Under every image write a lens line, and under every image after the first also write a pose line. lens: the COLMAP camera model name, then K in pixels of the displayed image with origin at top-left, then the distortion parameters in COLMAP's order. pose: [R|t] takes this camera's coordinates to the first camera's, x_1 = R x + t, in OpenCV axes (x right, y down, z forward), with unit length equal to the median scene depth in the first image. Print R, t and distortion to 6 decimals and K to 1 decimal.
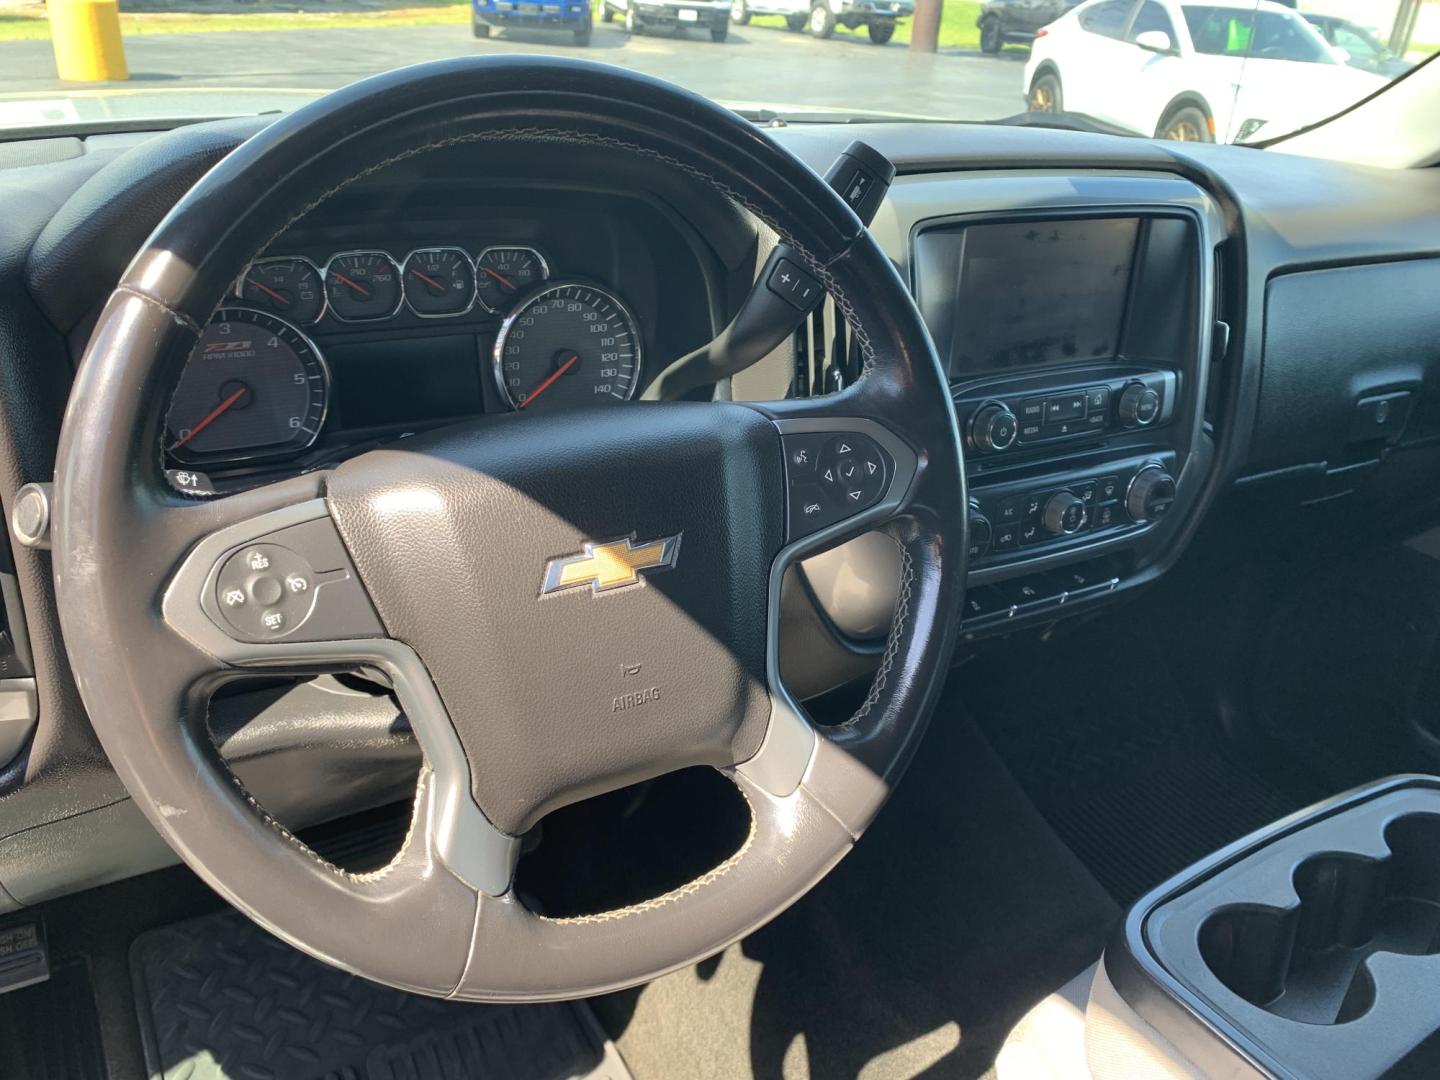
lens RADIAL K [[1101.9, 0, 716.1], [0, 1101.9, 537.2], [0, 0, 1]] dist [0.008236, -0.011101]
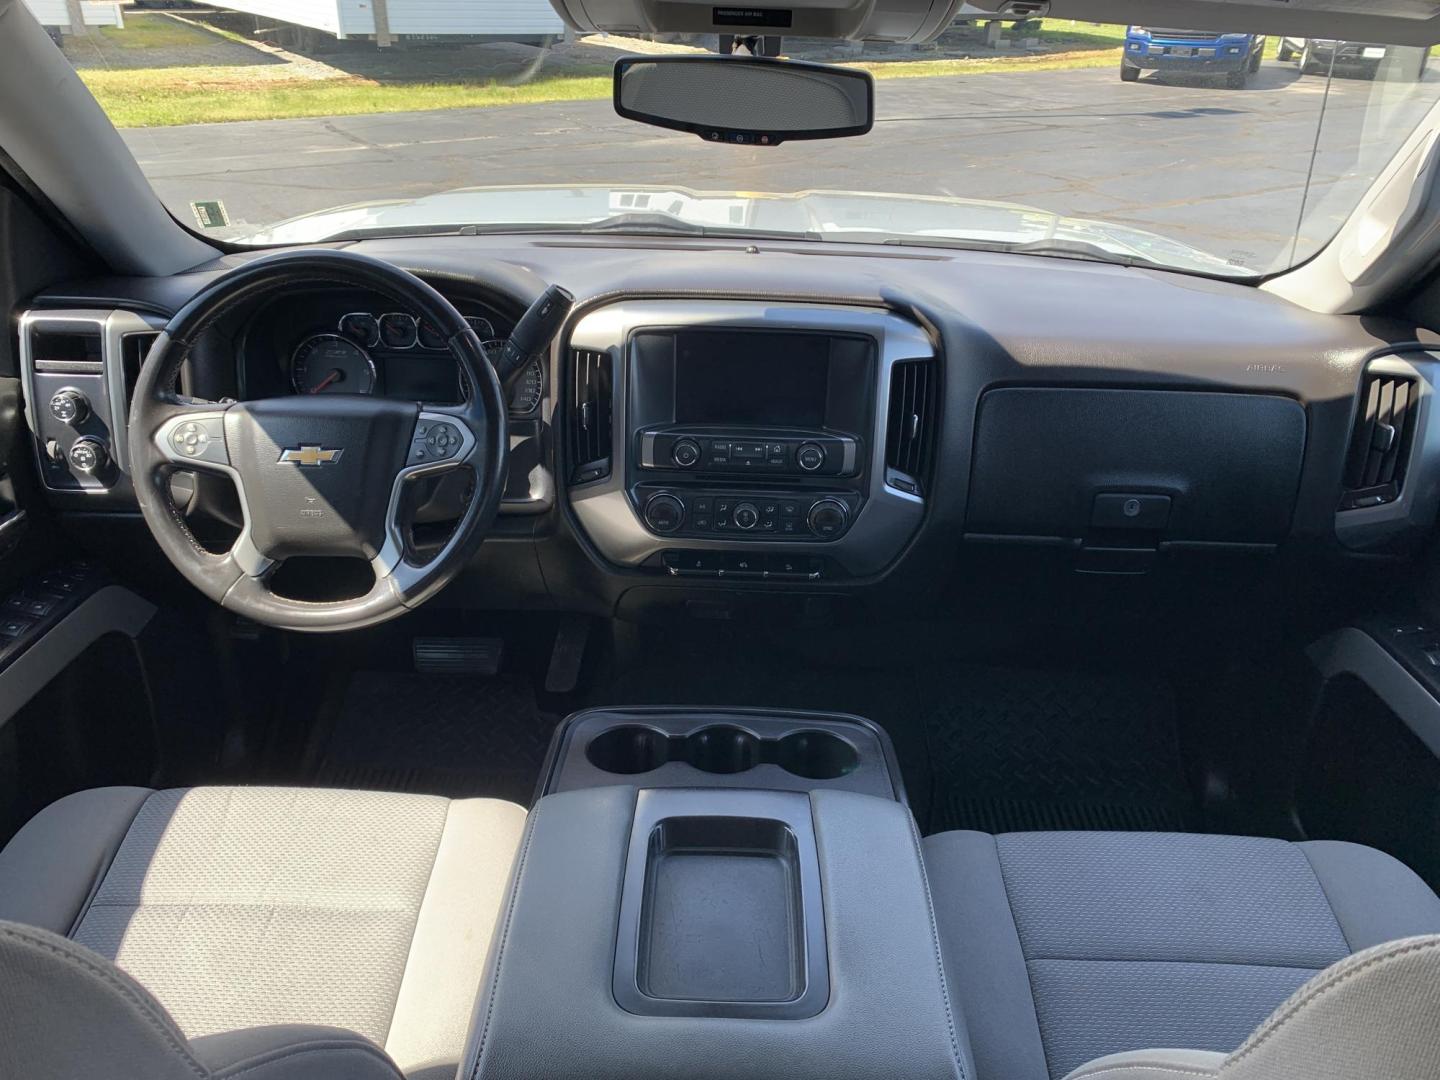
lens RADIAL K [[1100.9, 0, 720.0], [0, 1100.9, 540.0], [0, 0, 1]] dist [0.002100, -0.008243]
pose [[0.845842, 0.194601, -0.496671, 0.813870], [-0.205701, 0.978062, 0.032901, -0.025875], [0.492178, 0.074337, 0.867315, -0.279876]]
